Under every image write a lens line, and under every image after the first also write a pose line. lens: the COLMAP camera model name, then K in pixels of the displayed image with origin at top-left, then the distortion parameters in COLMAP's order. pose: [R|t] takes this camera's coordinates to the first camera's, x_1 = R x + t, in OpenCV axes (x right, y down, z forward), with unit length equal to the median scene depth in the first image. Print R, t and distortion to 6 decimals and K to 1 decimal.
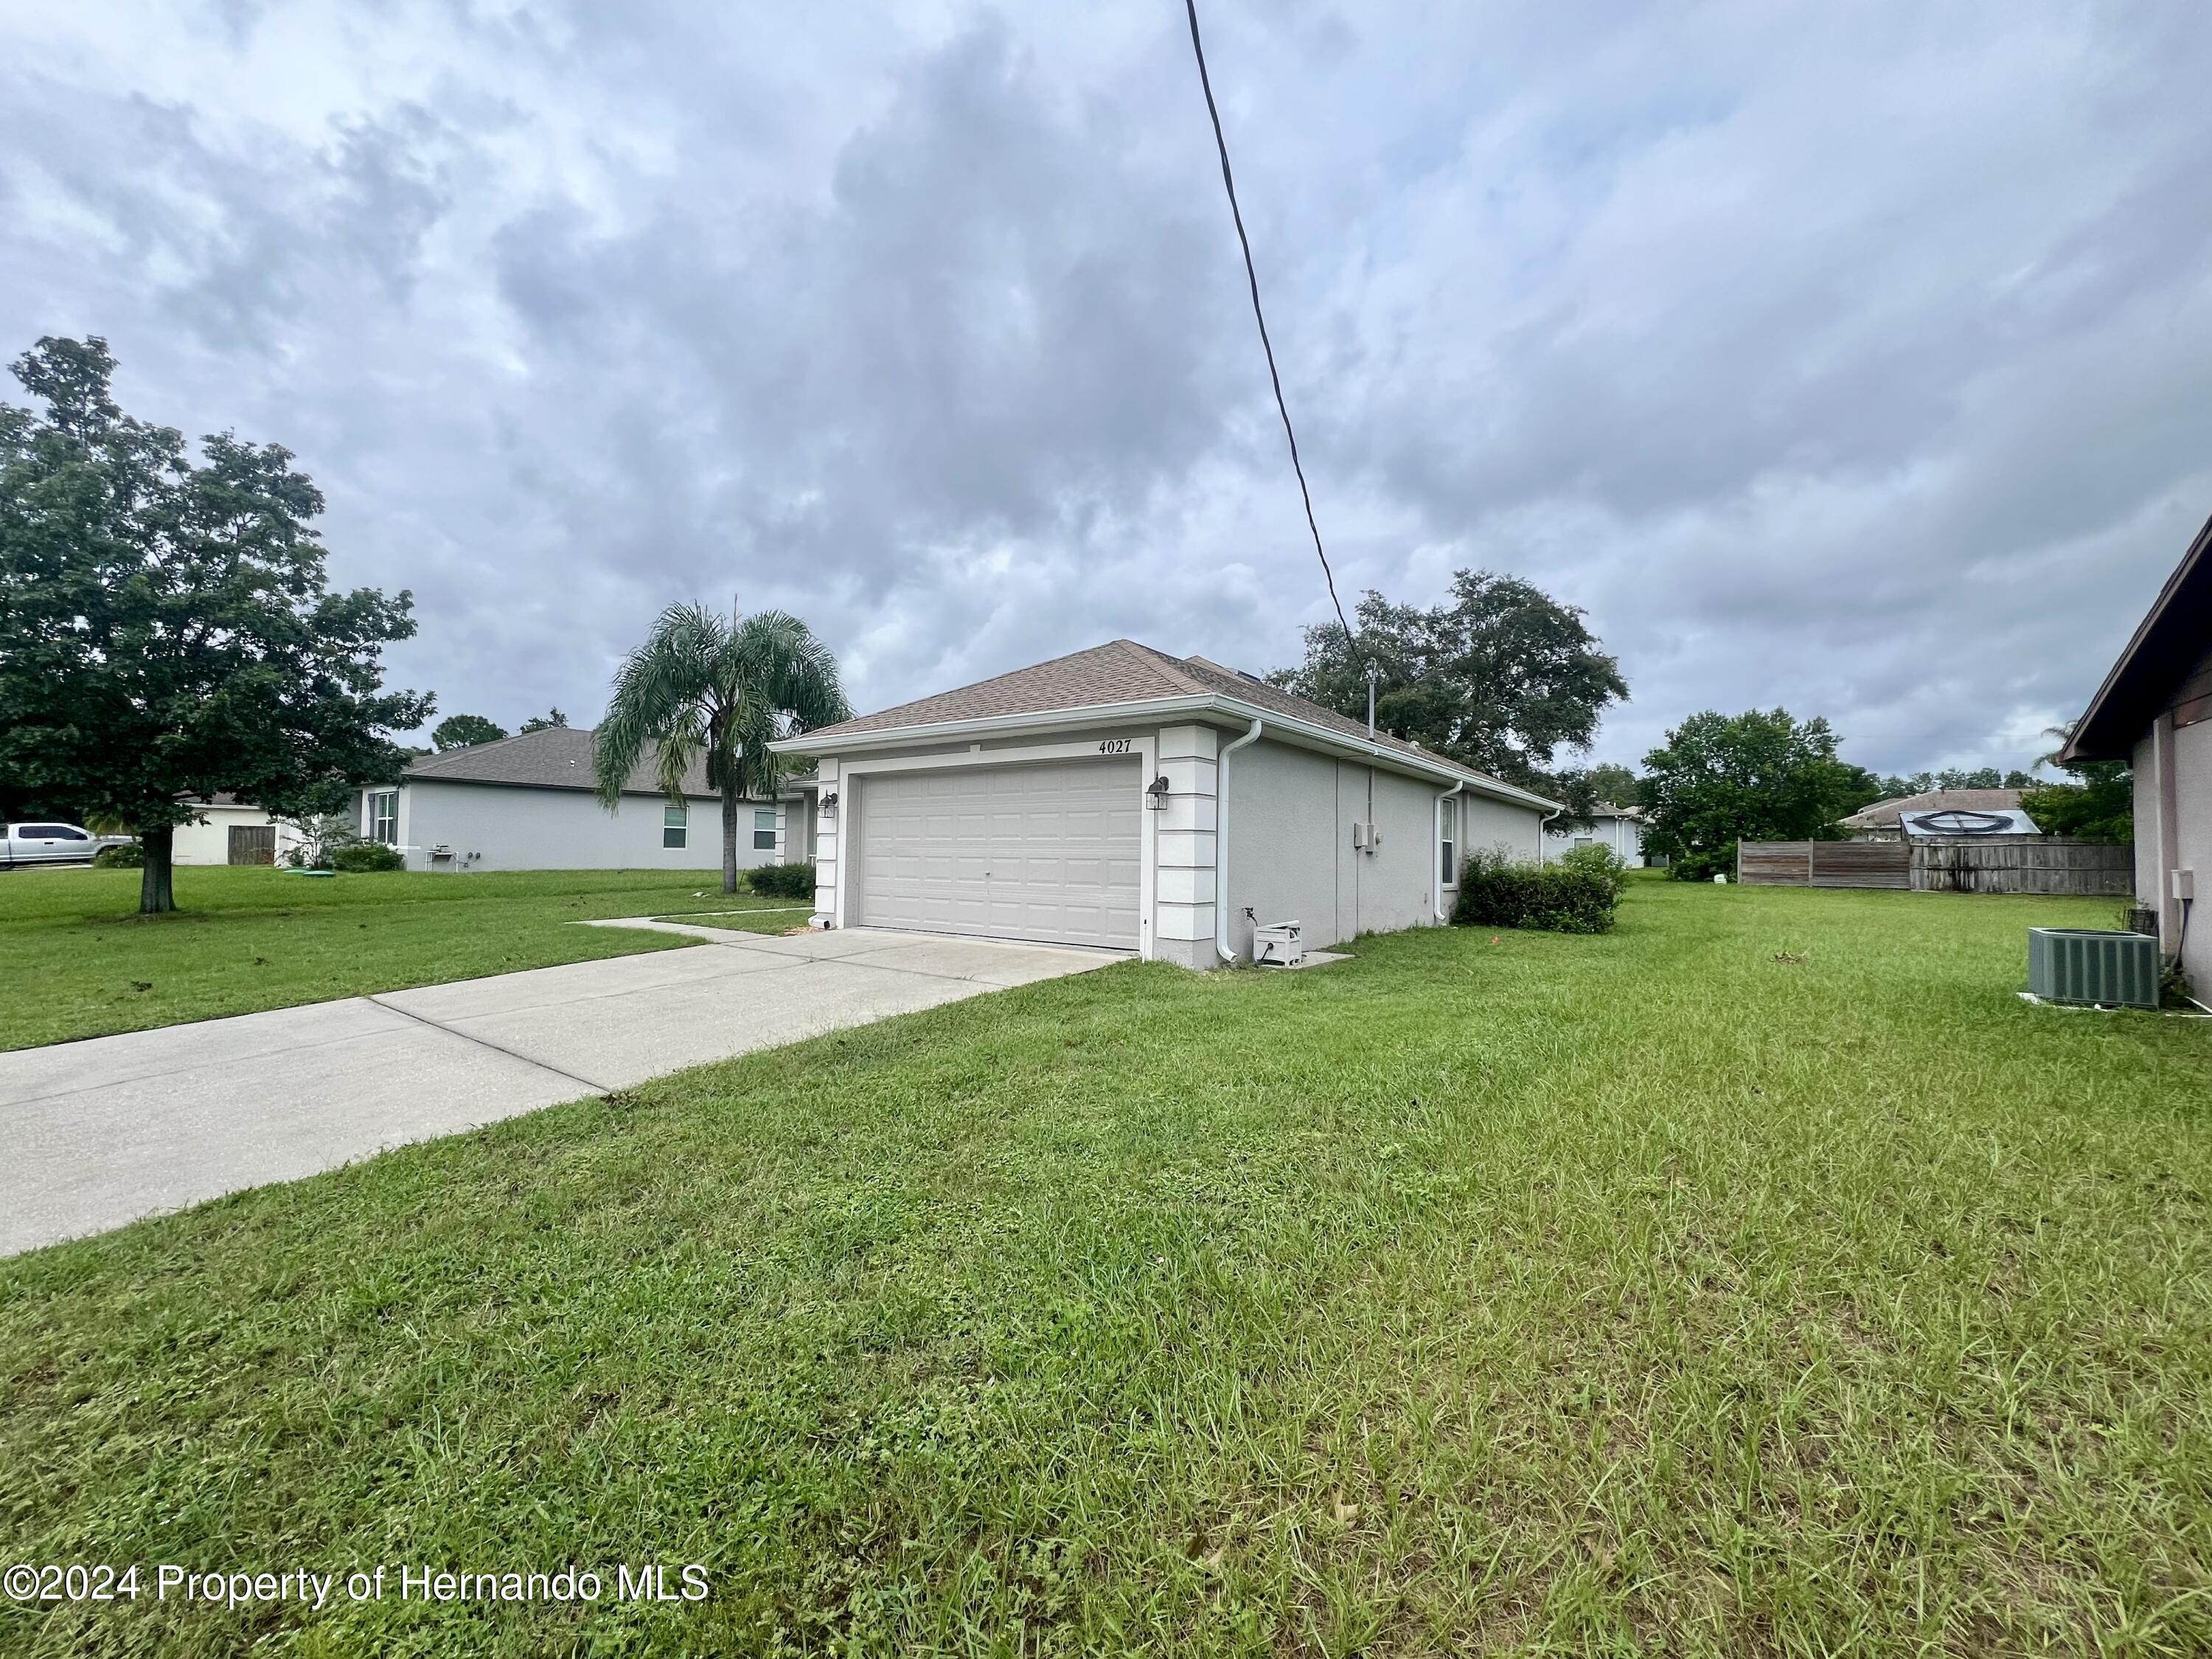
lens RADIAL K [[884.5, 0, 1055.1], [0, 884.5, 824.2], [0, 0, 1]] dist [0.000447, 0.000005]
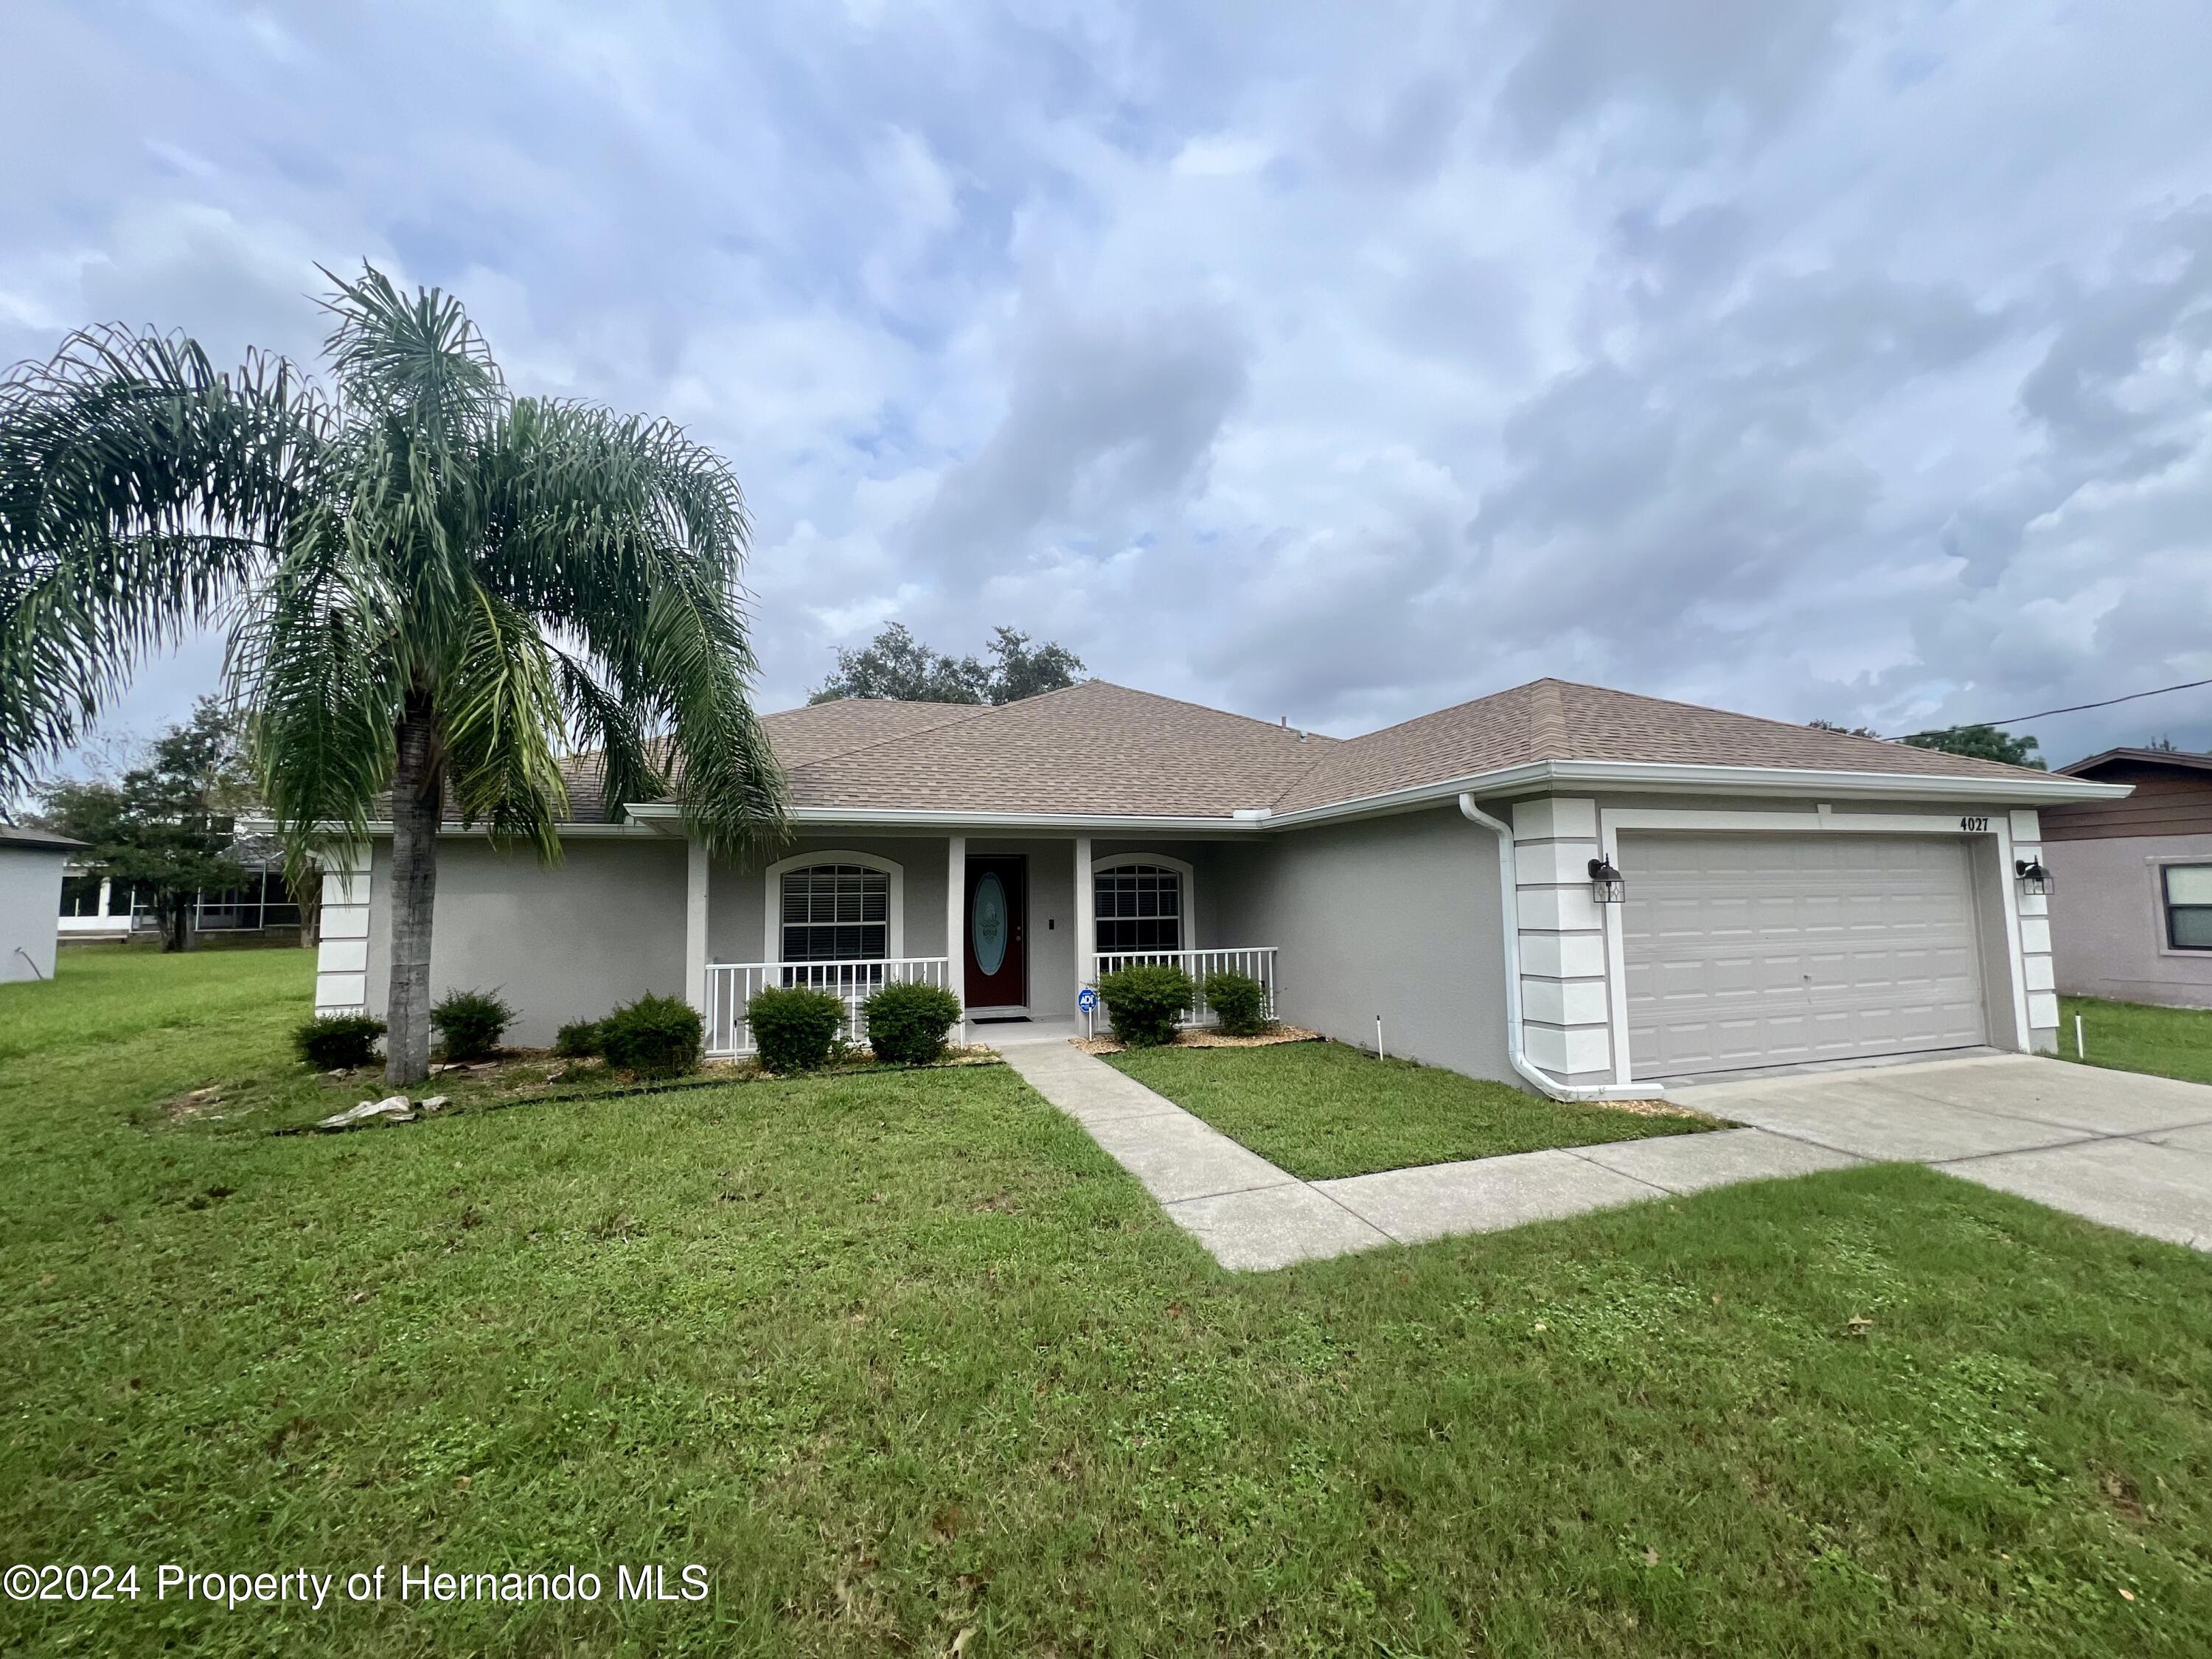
lens RADIAL K [[891.7, 0, 1109.3], [0, 891.7, 825.0], [0, 0, 1]] dist [-0.002825, 0.000609]
pose [[0.562687, 0.045574, 0.825413, -1.054506], [-0.008561, 0.998747, -0.049308, -0.030068], [-0.826626, 0.020678, 0.562372, 1.079145]]
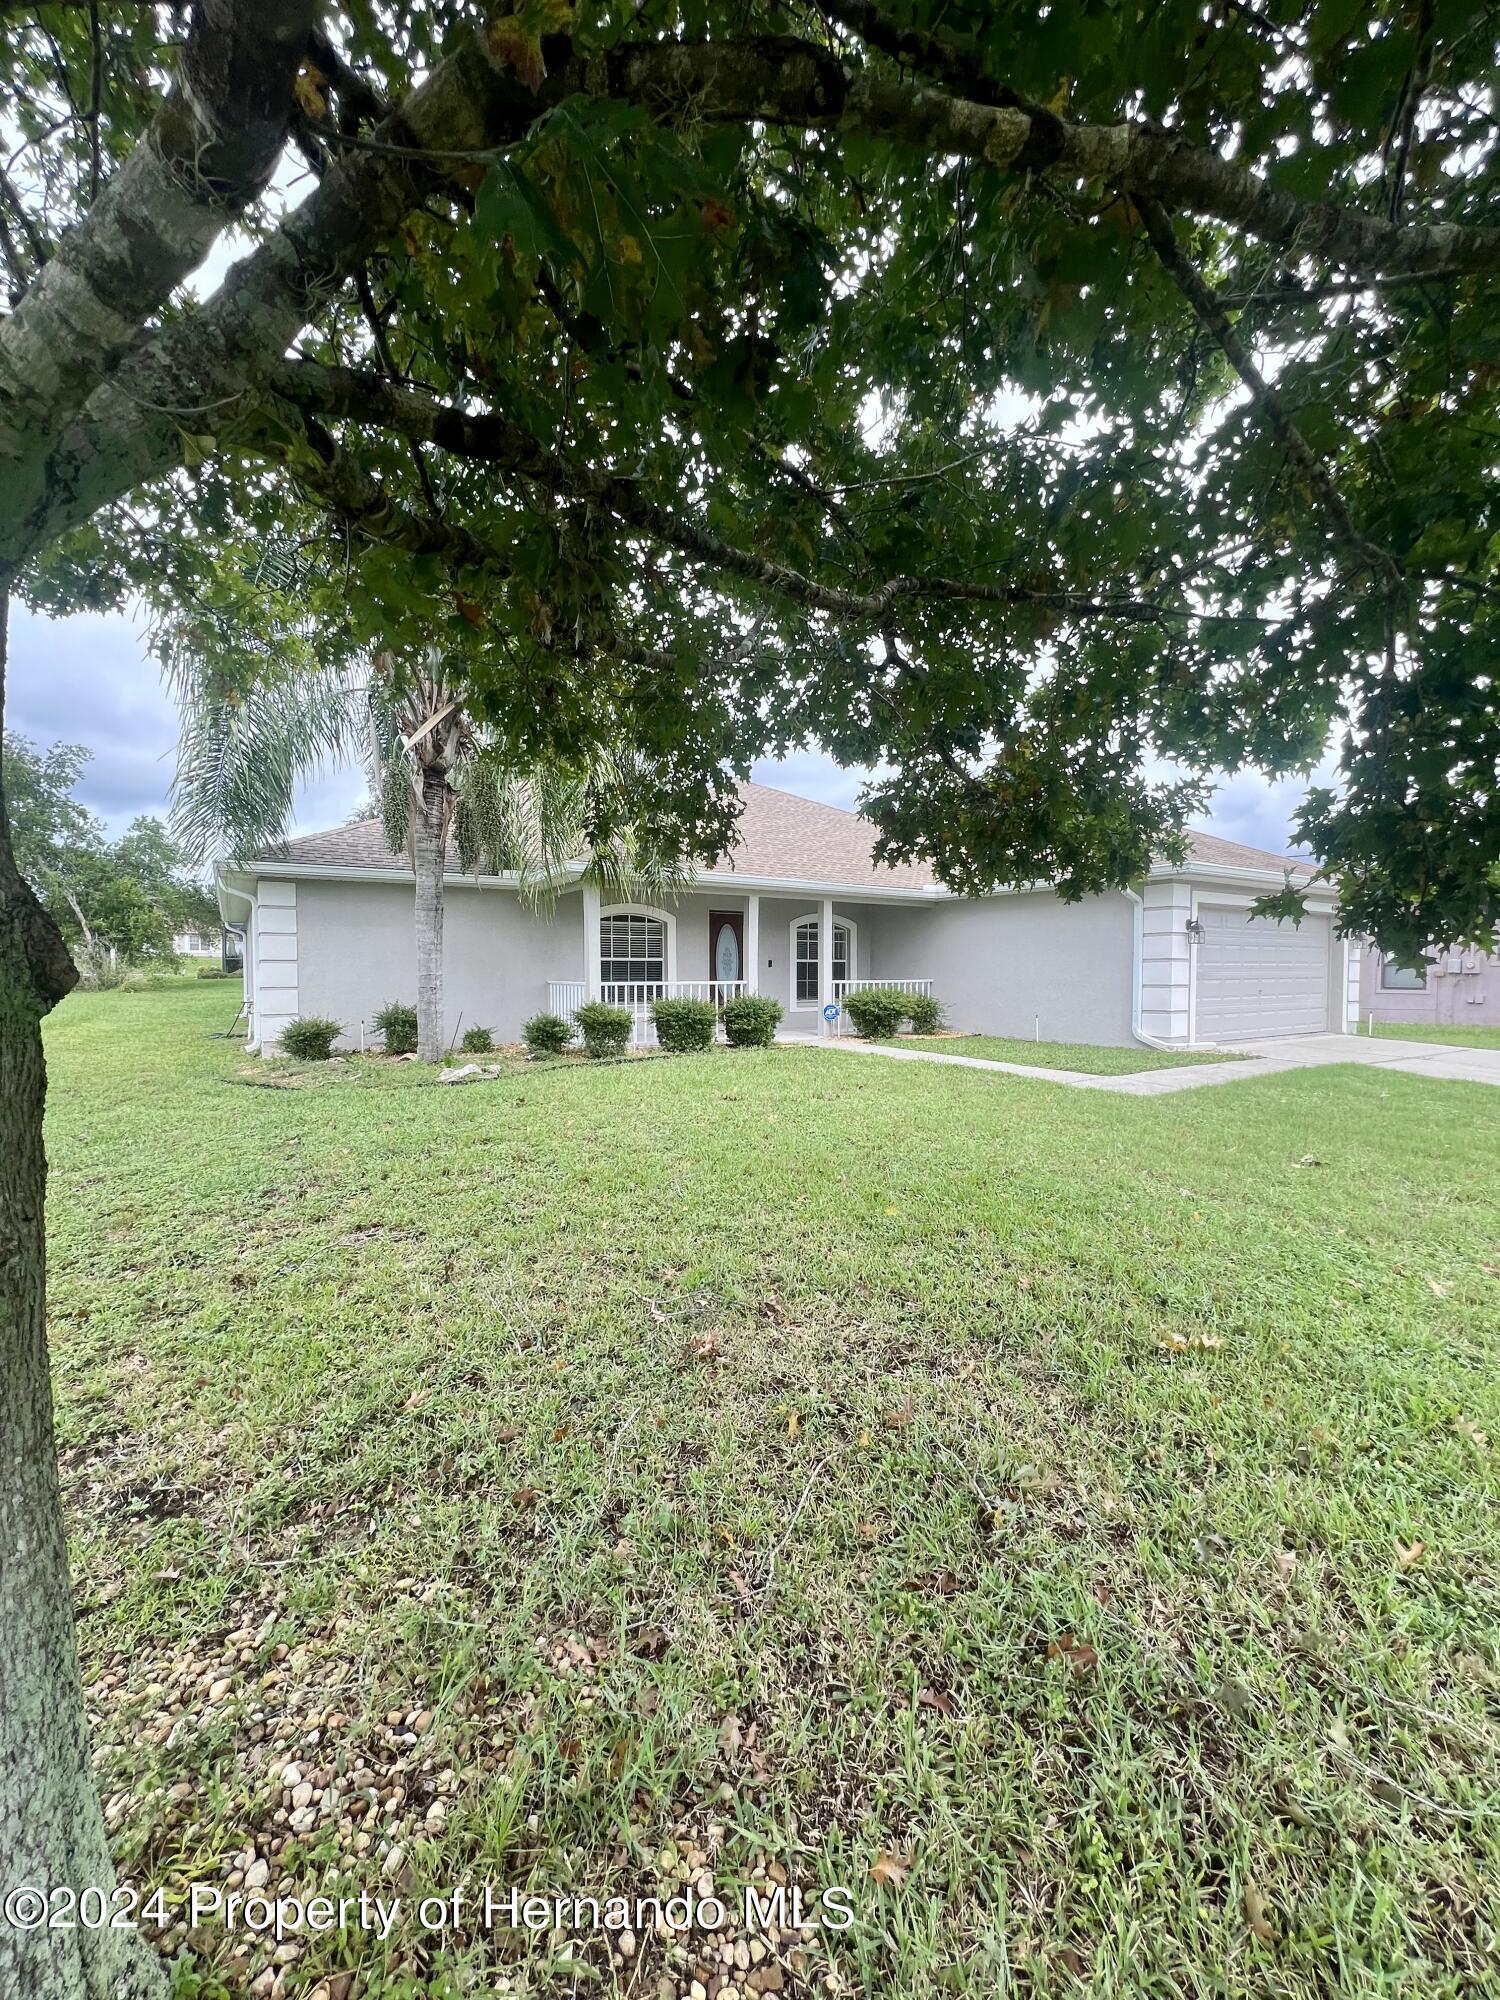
lens RADIAL K [[806.2, 0, 749.0], [0, 806.2, 1005.1], [0, 0, 1]] dist [-0.002825, 0.000609]
pose [[0.329118, -0.058120, 0.942499, -1.505953], [-0.030537, 0.996927, 0.072140, 0.013756], [-0.943795, -0.052524, 0.326332, 1.352972]]
